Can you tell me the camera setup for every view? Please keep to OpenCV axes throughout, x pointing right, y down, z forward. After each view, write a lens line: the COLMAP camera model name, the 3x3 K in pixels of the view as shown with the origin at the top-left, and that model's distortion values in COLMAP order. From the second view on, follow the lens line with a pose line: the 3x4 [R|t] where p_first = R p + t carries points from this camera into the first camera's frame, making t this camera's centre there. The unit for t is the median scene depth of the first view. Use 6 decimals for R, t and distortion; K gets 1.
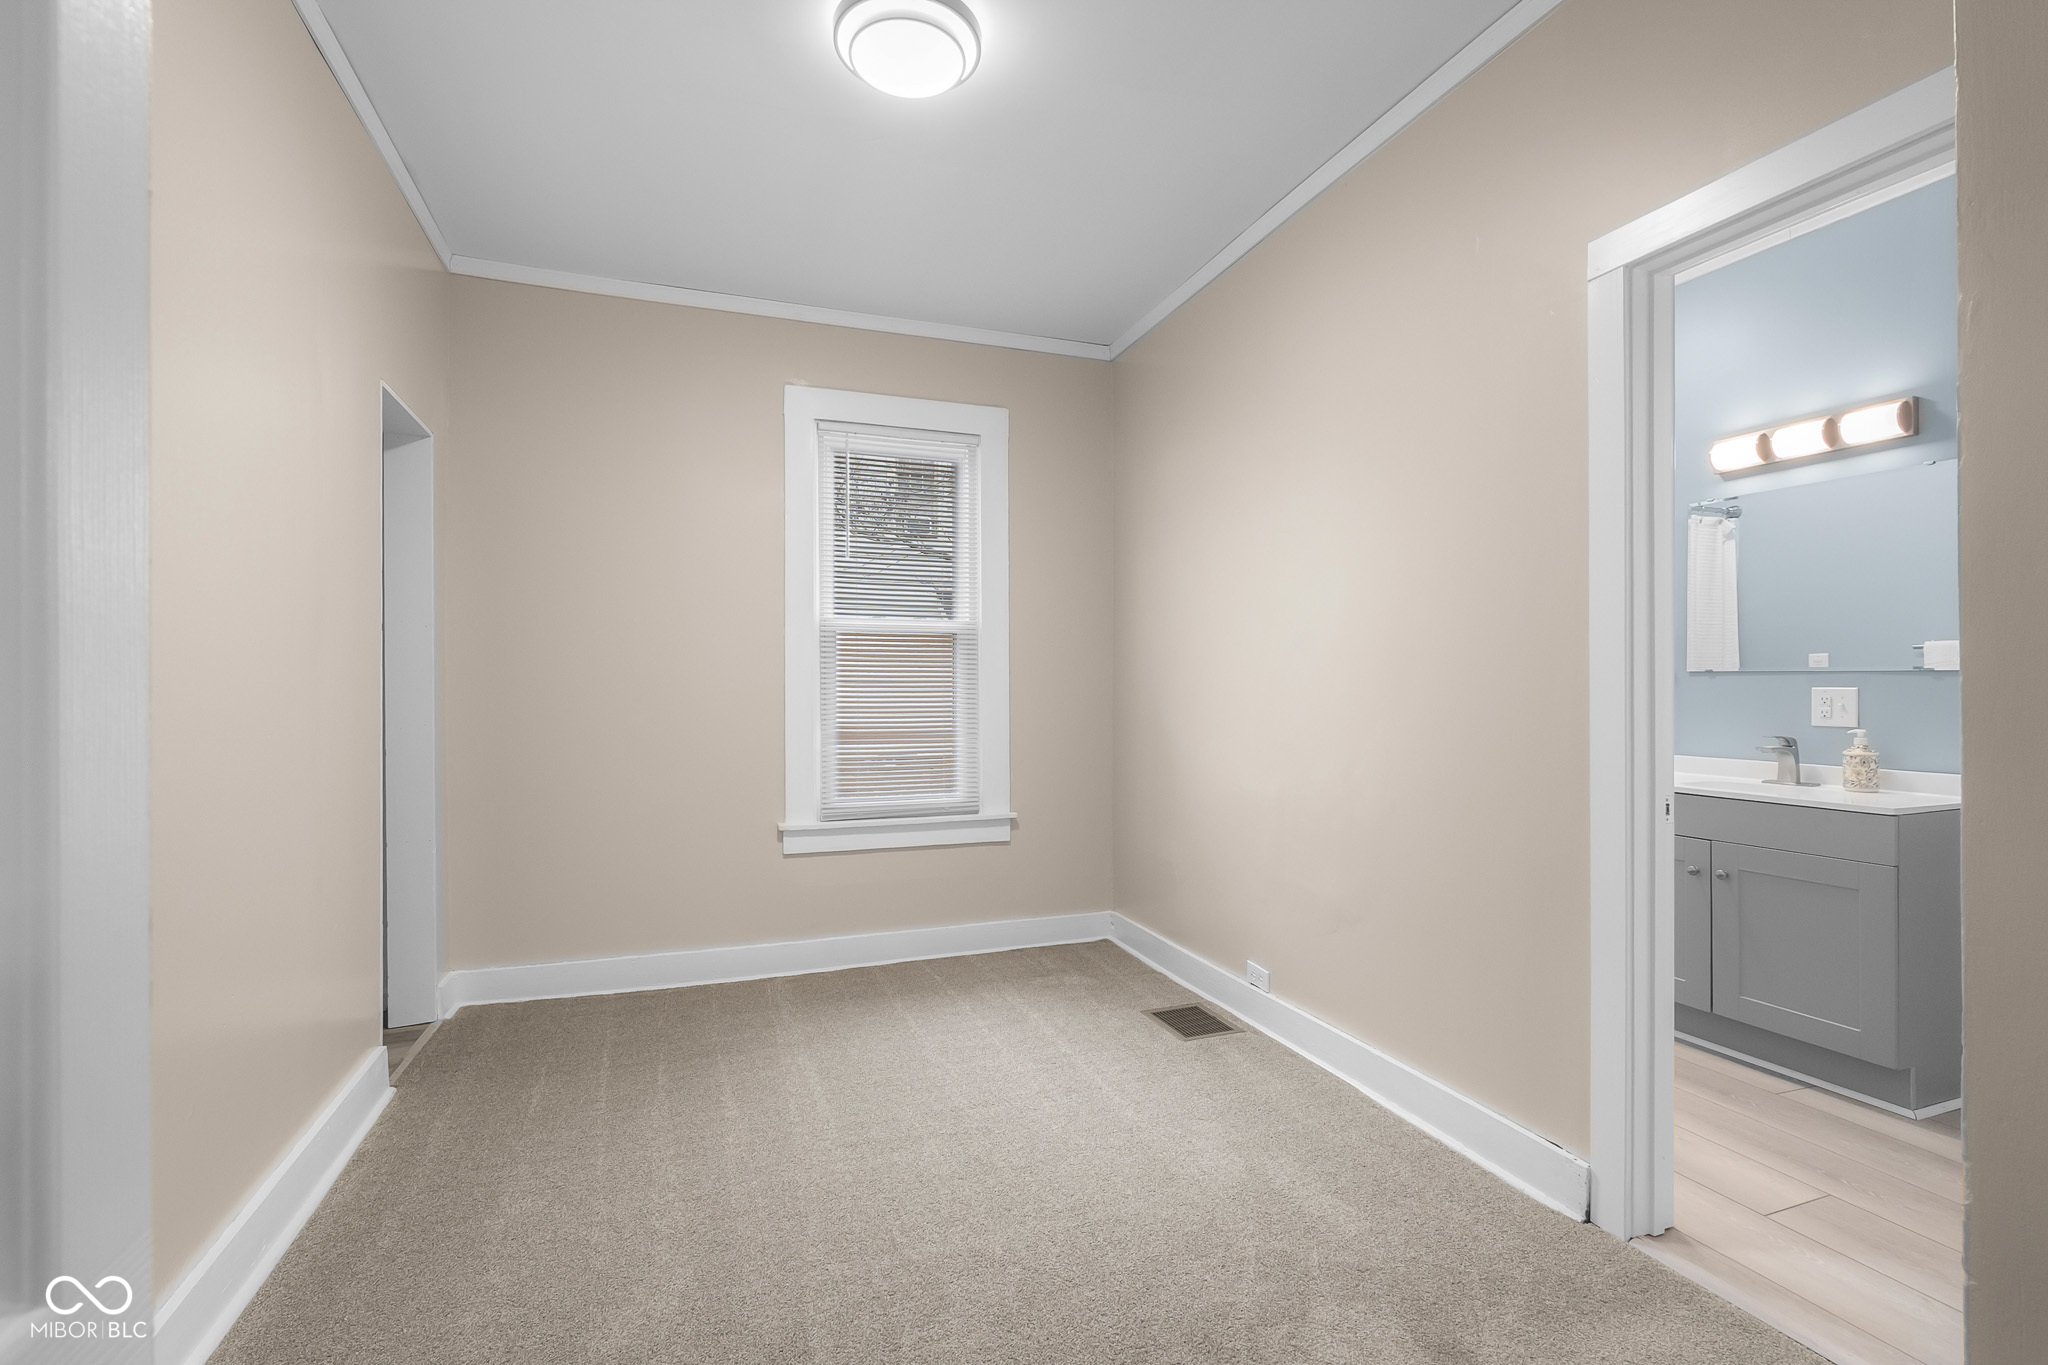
lens RADIAL K [[905.6, 0, 1017.6], [0, 905.6, 680.4], [0, 0, 1]] dist [-0.003679, -0.000020]
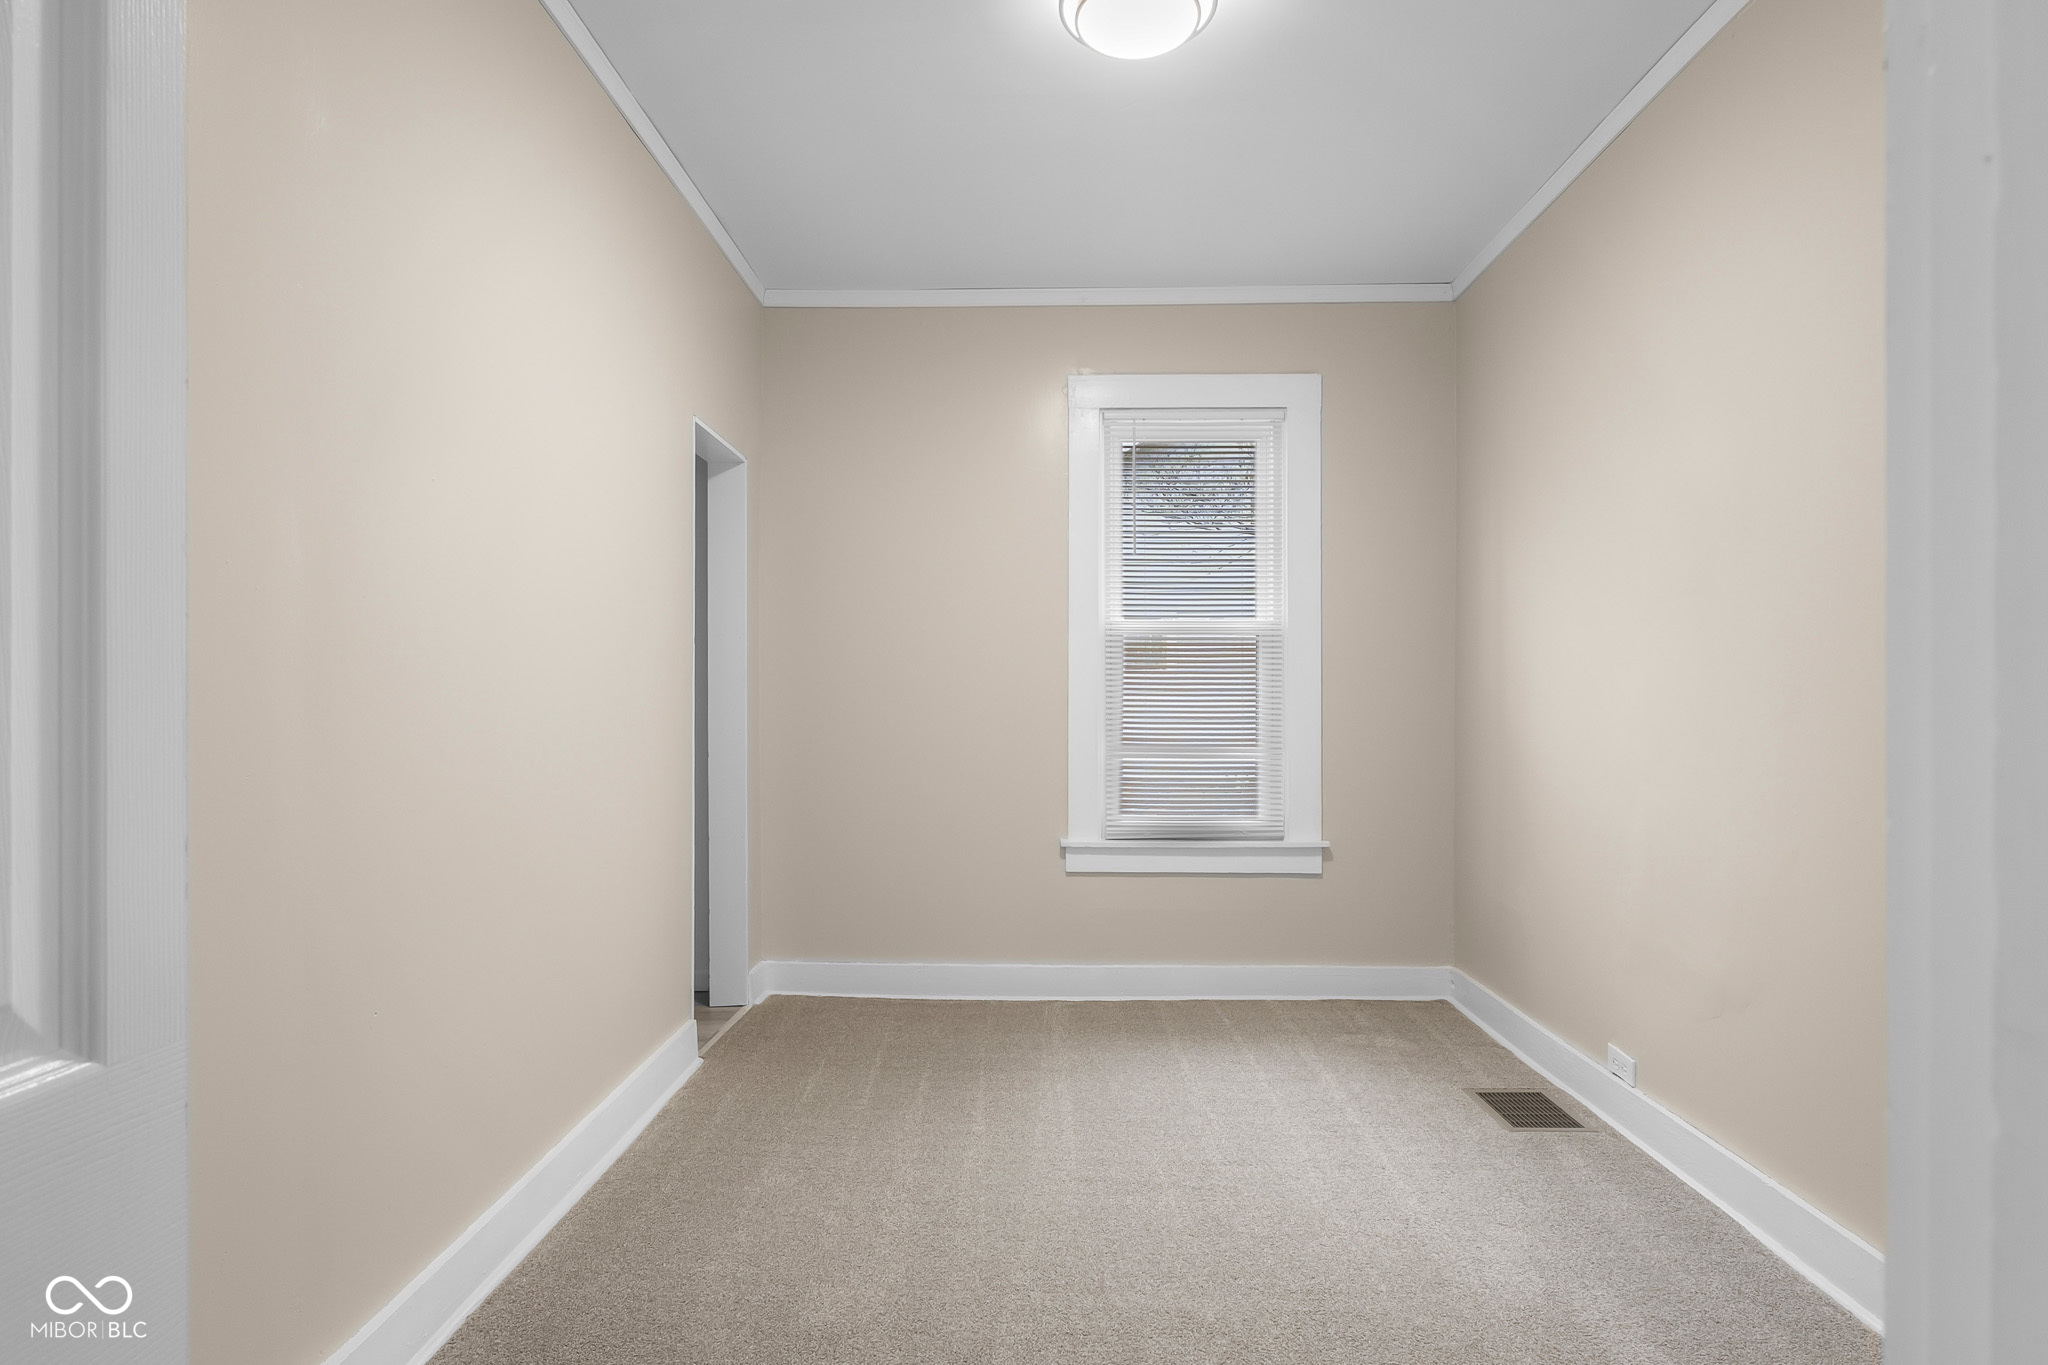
lens RADIAL K [[1021.7, 0, 1023.9], [0, 1021.7, 685.4], [0, 0, 1]] dist [-0.002950, -0.000053]
pose [[0.931651, -0.001422, -0.363350, 0.120798], [0.000891, 0.999998, -0.001630, -0.001750], [0.363352, 0.001194, 0.931651, -0.016343]]
